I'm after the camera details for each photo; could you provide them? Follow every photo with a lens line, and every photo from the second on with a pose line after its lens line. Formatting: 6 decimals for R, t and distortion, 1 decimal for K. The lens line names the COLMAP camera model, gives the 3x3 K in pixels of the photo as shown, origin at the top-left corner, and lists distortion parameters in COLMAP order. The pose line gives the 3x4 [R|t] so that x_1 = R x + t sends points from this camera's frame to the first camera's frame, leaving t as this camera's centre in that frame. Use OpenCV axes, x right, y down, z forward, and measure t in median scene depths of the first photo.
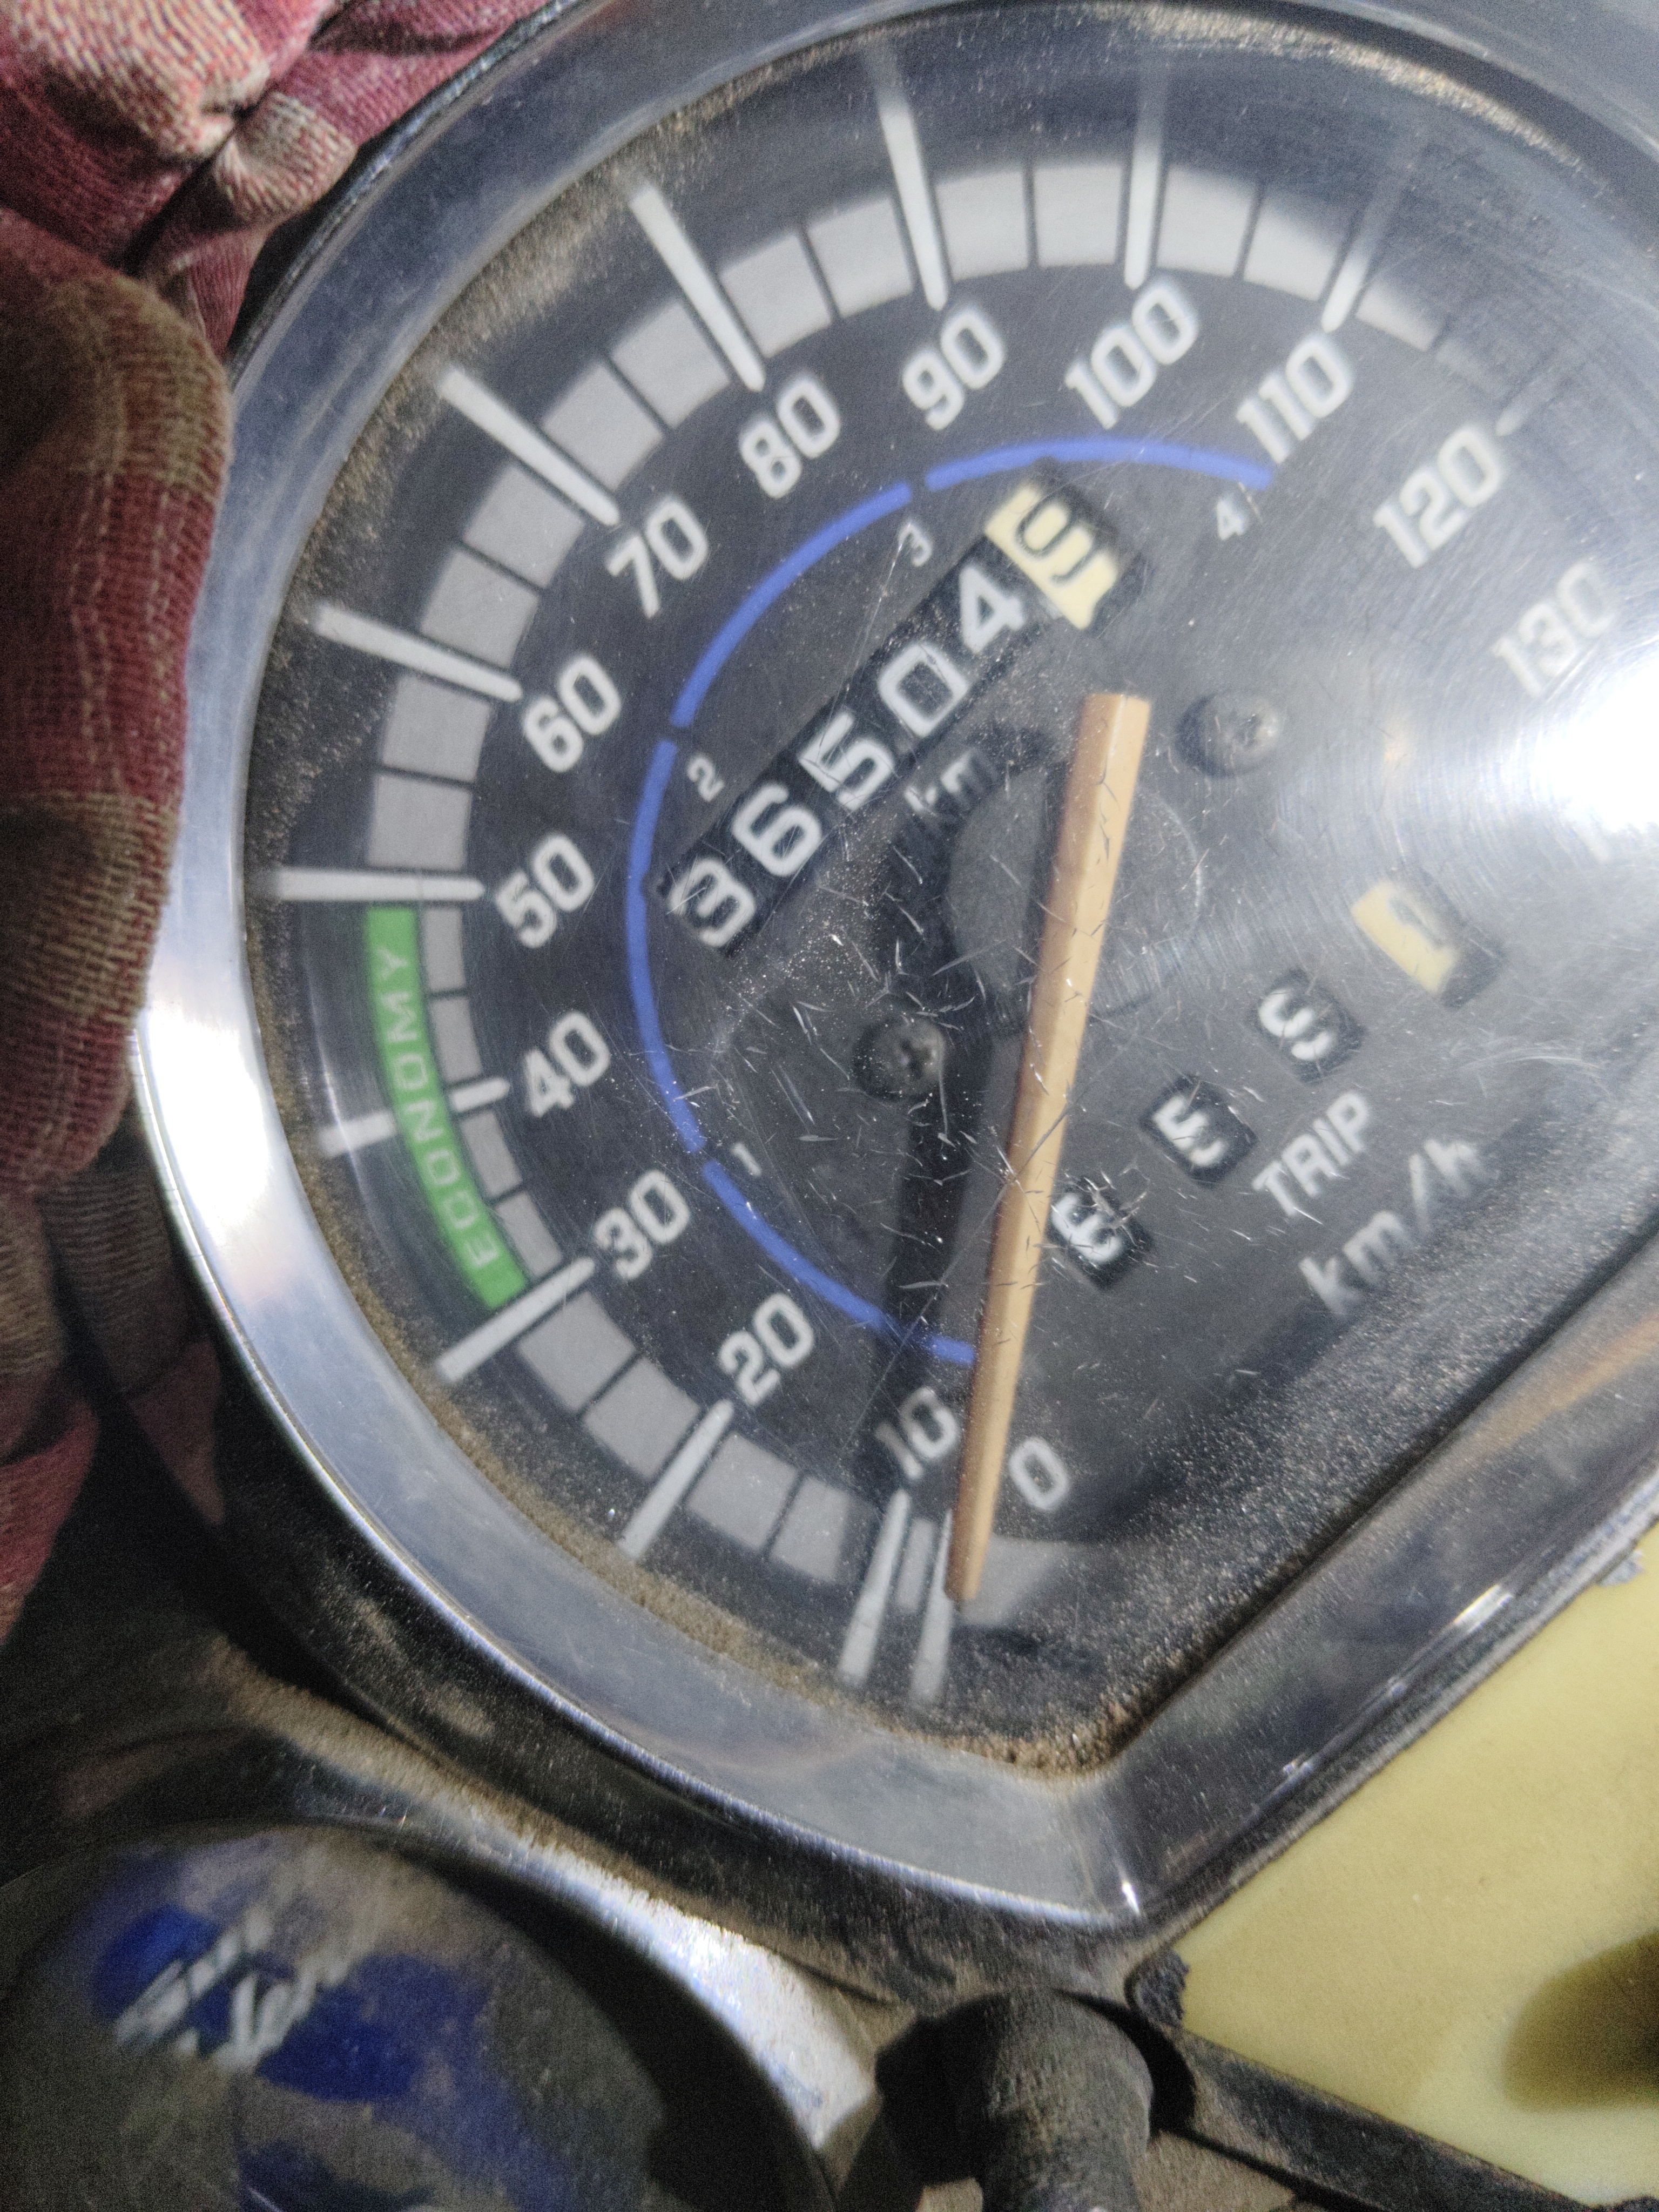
lens RADIAL K [[1743.9, 0, 871.3], [0, 1743.9, 1113.3], [0, 0, 1]] dist [0.011139, -0.179680]
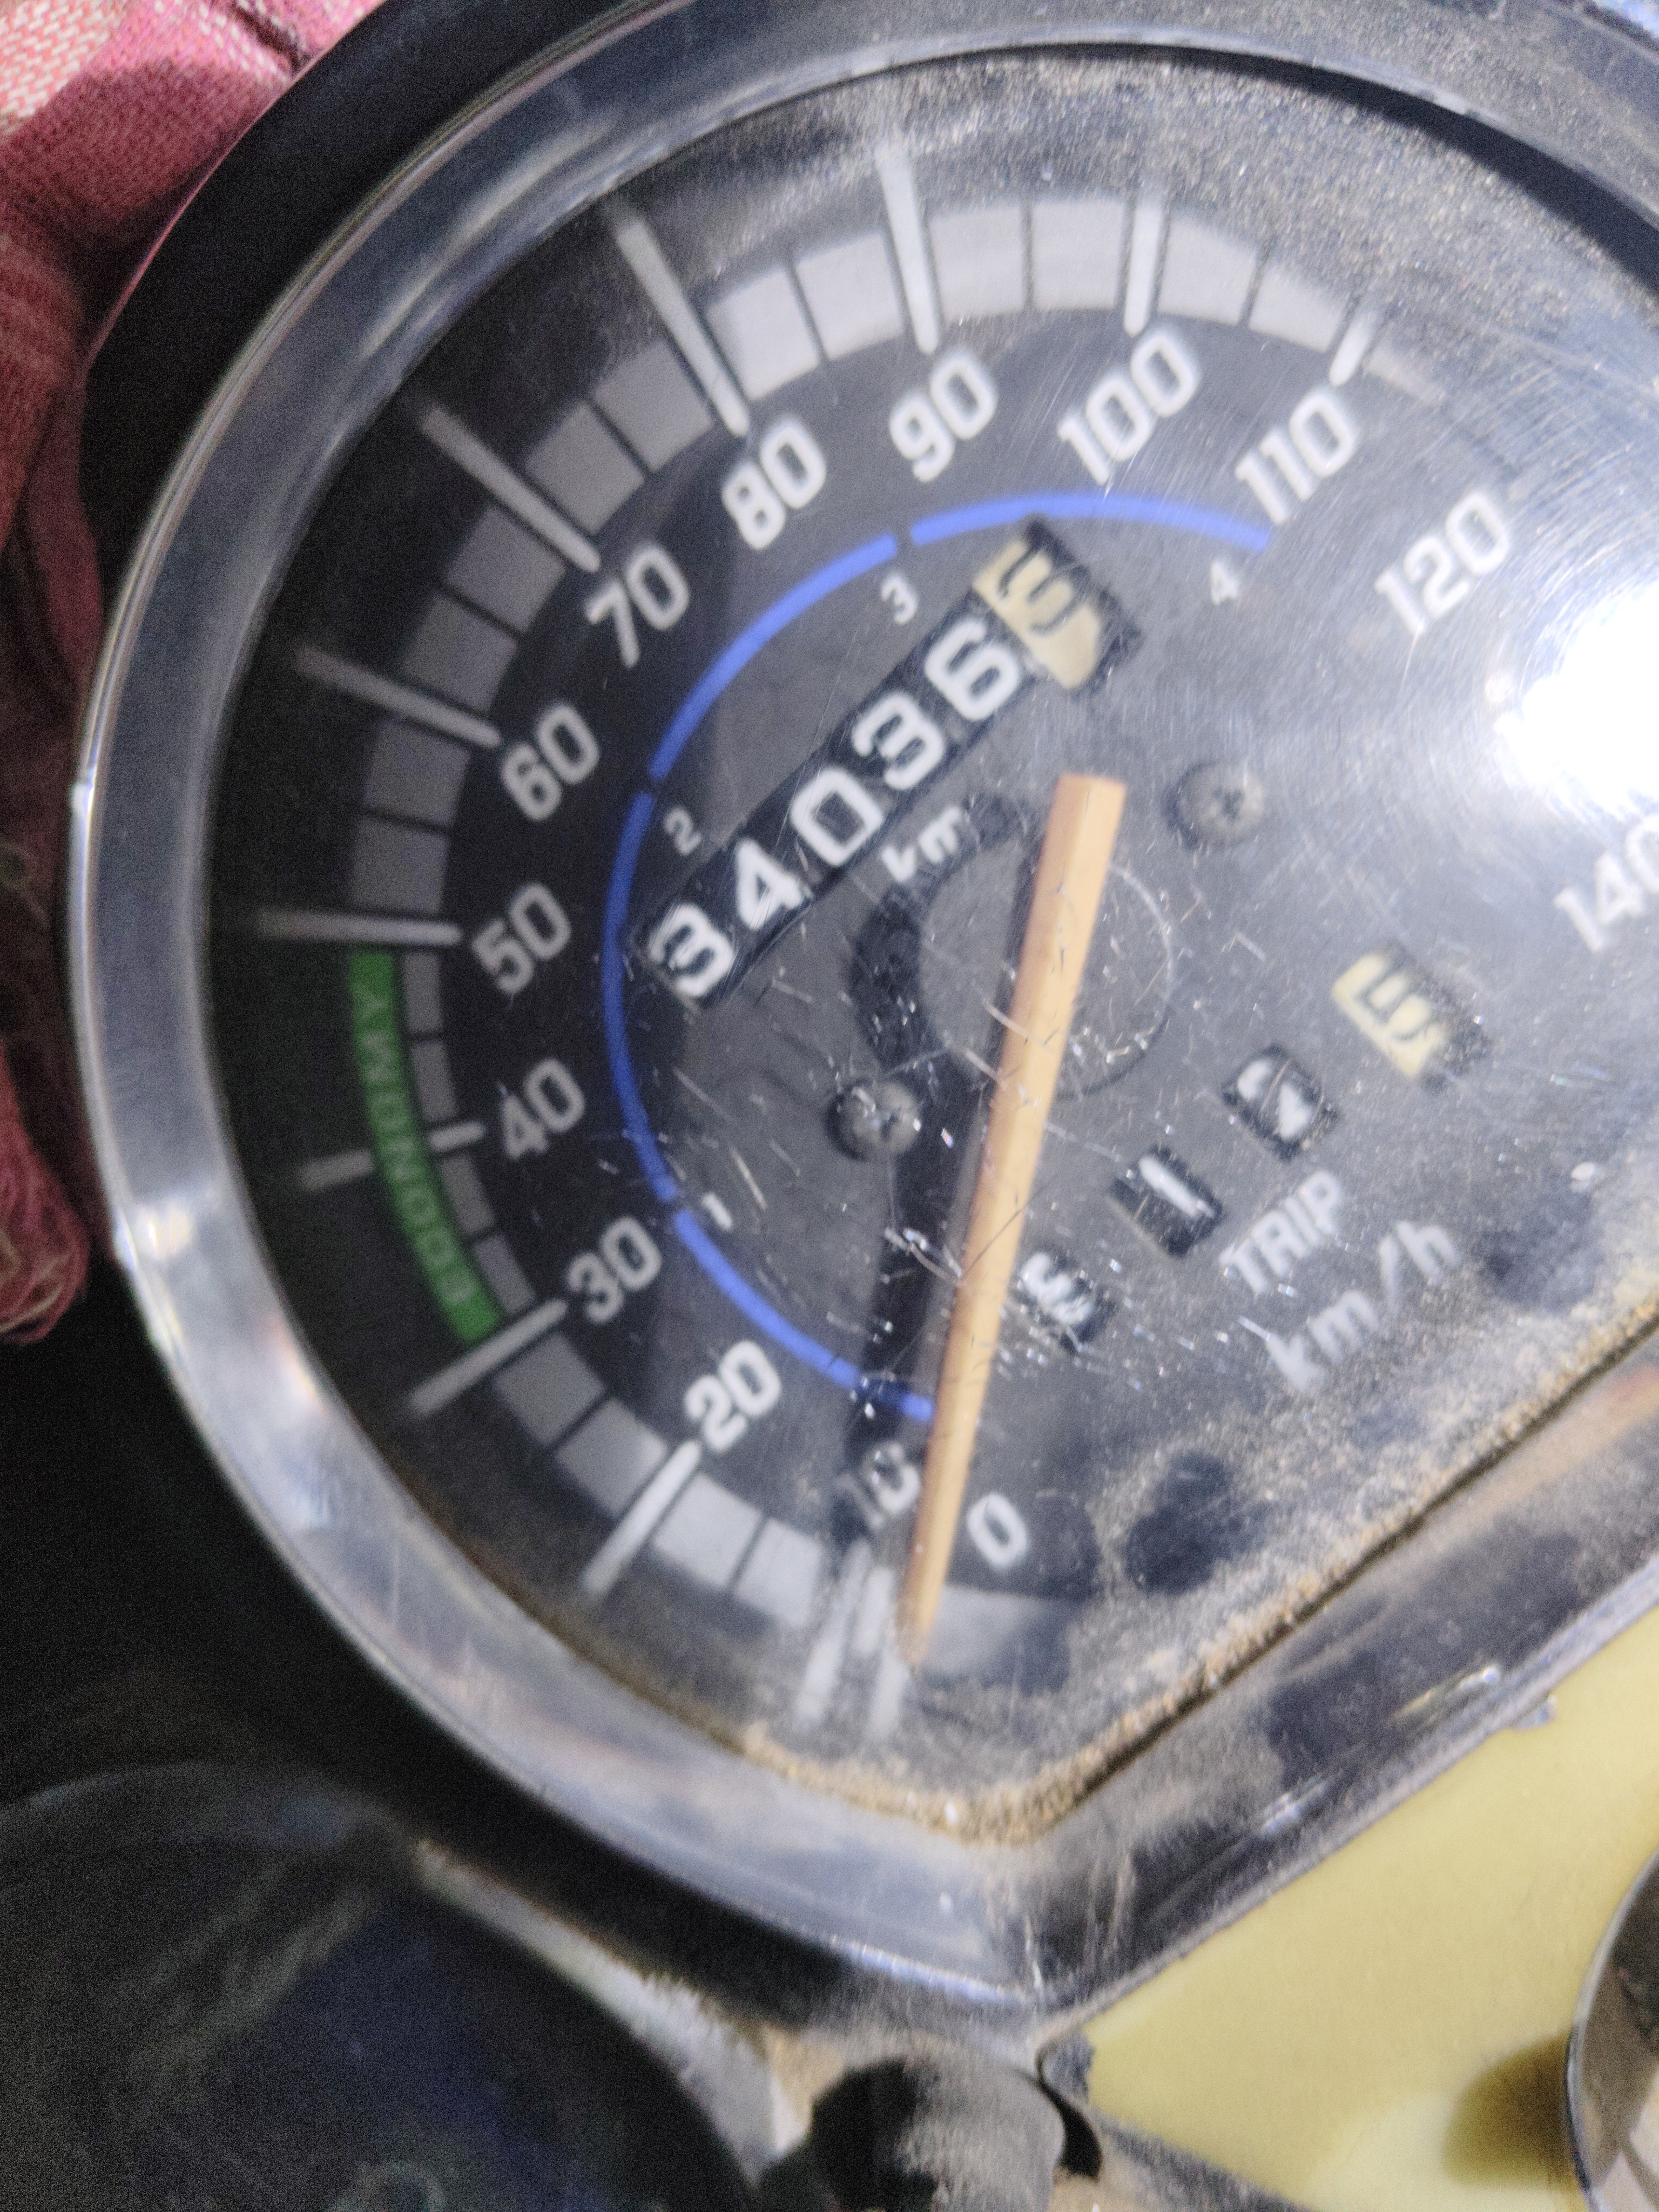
lens RADIAL K [[1743.9, 0, 871.3], [0, 1743.9, 1113.3], [0, 0, 1]] dist [0.011139, -0.179680]
pose [[0.998443, 0.033879, -0.044316, 0.061316], [-0.030420, 0.996604, 0.076518, -0.112385], [0.046758, -0.075051, 0.996083, 0.008416]]
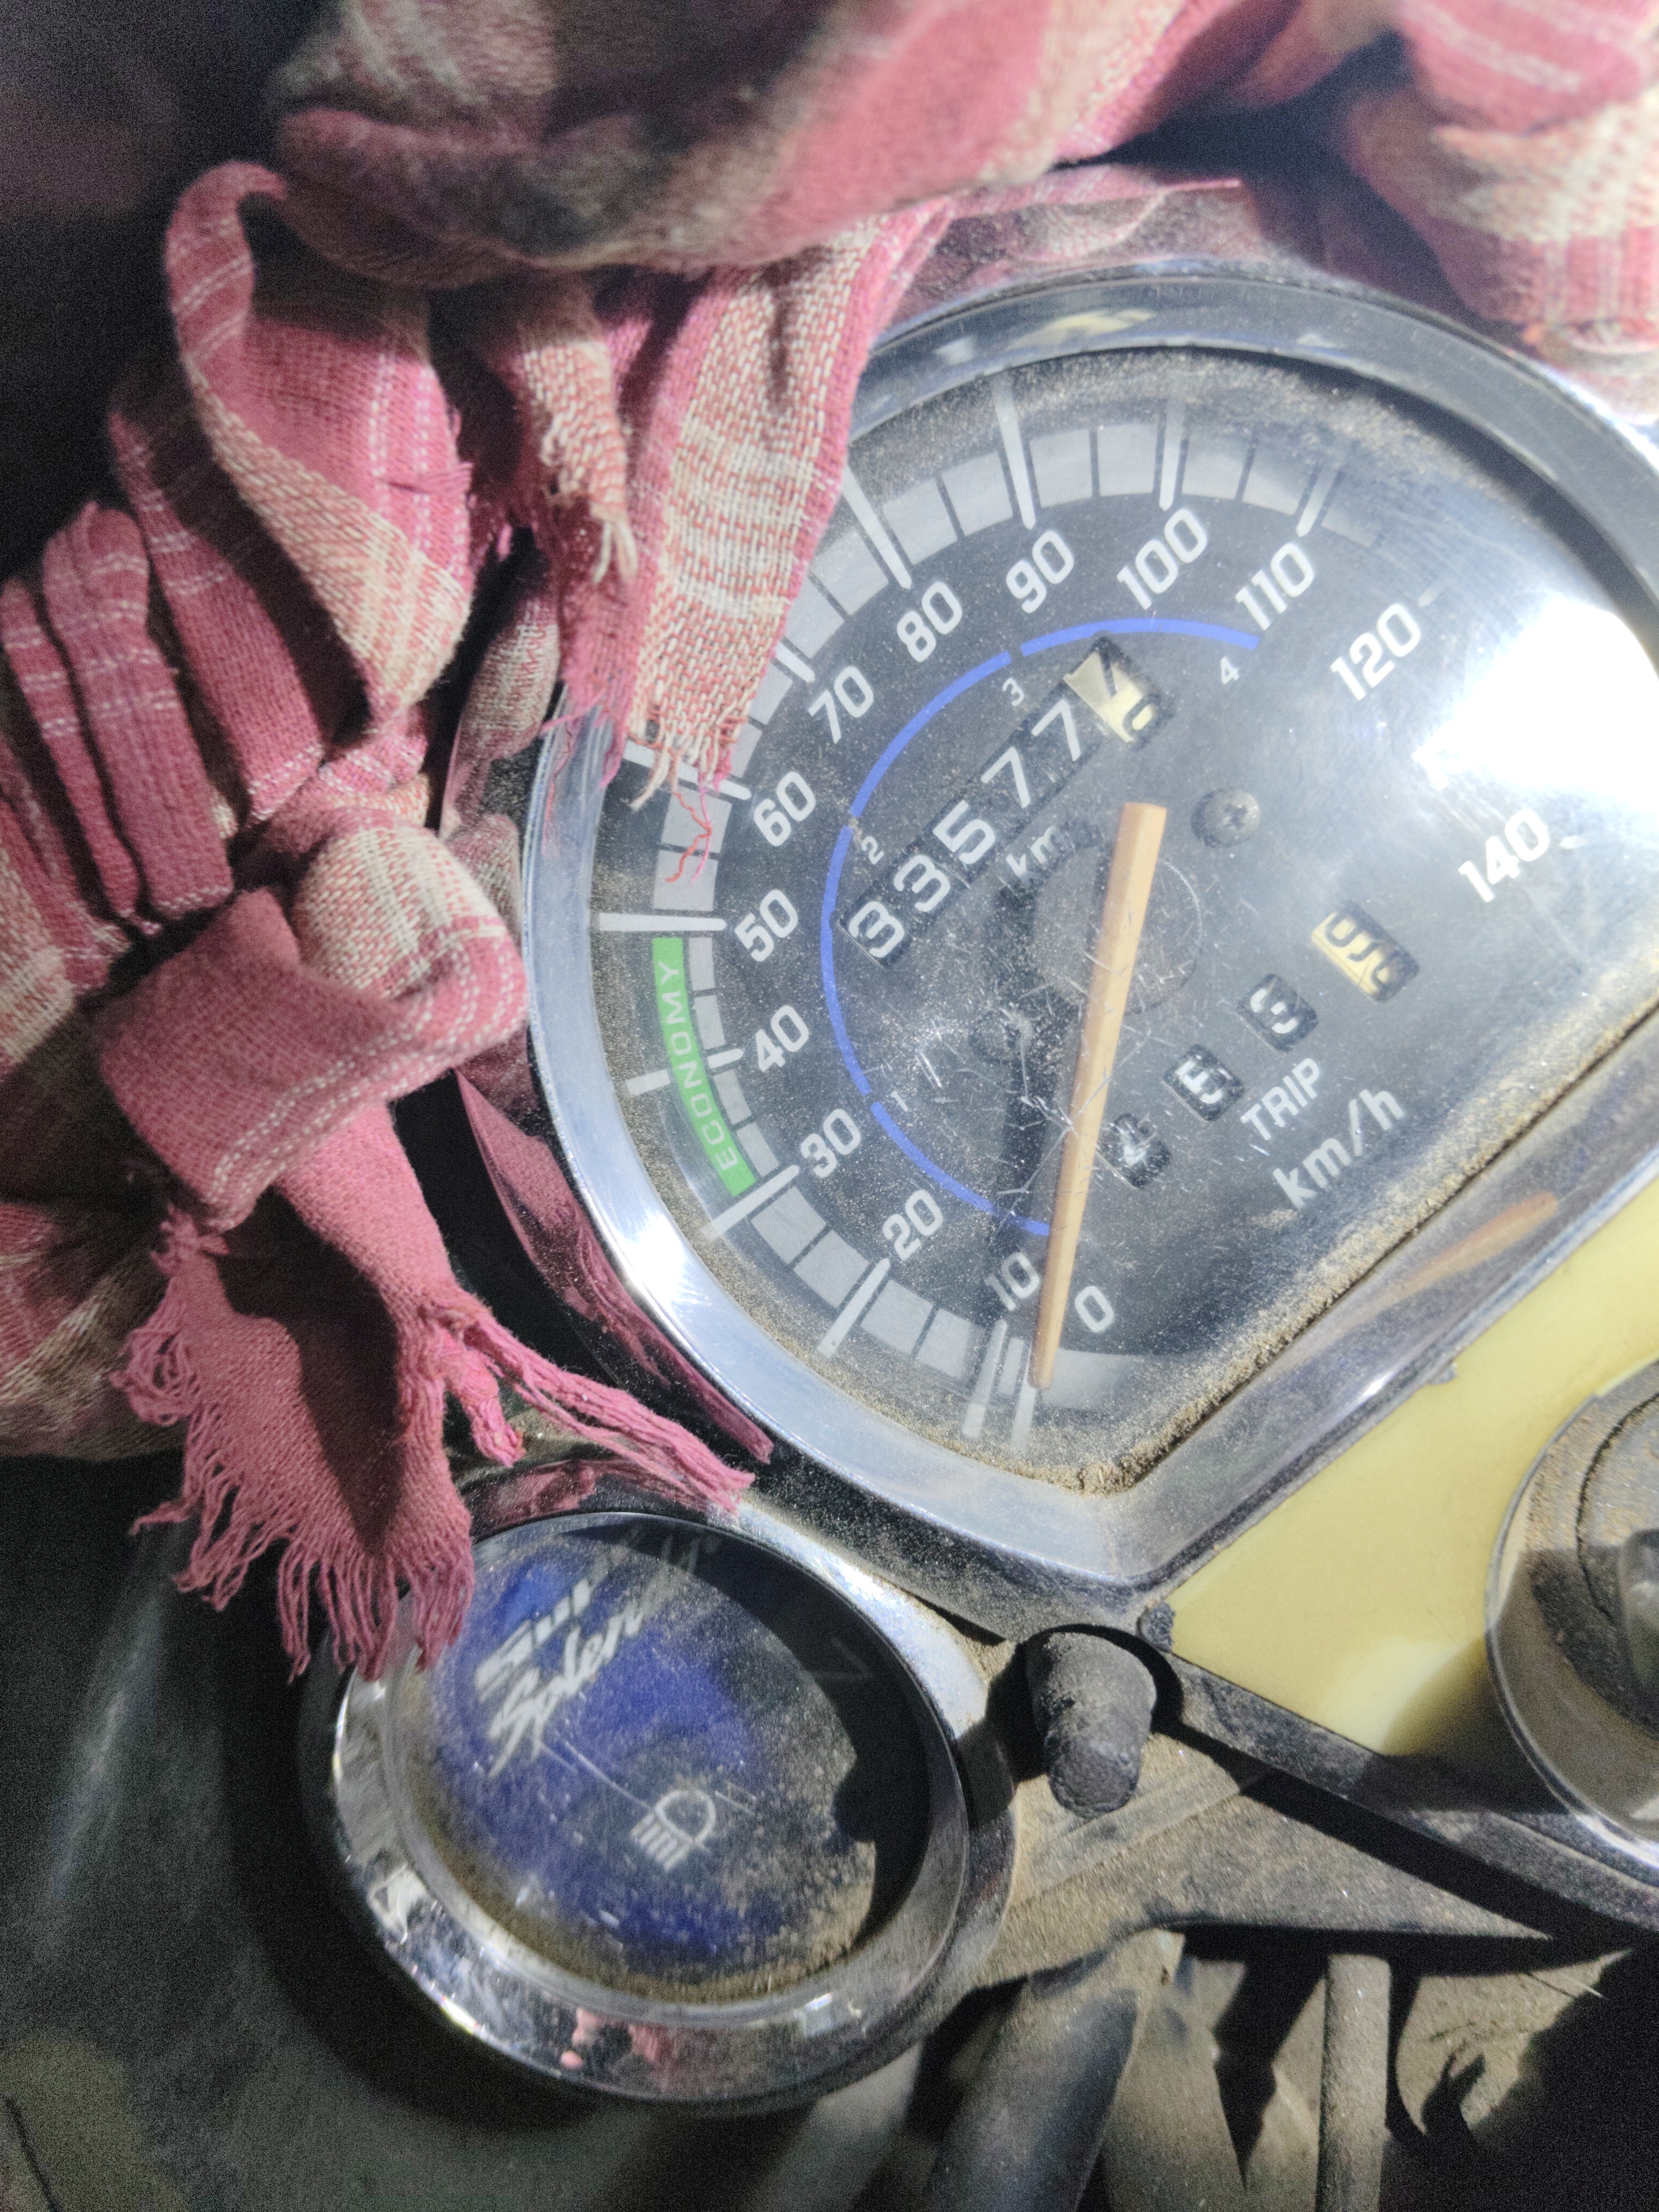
lens RADIAL K [[1736.6, 0, 784.5], [0, 1736.6, 1137.6], [0, 0, 1]] dist [0.060175, -0.170047]
pose [[0.991596, 0.004952, -0.129278, 0.025215], [0.007142, 0.995648, 0.092922, -0.085531], [0.129176, -0.093065, 0.987245, -0.522767]]
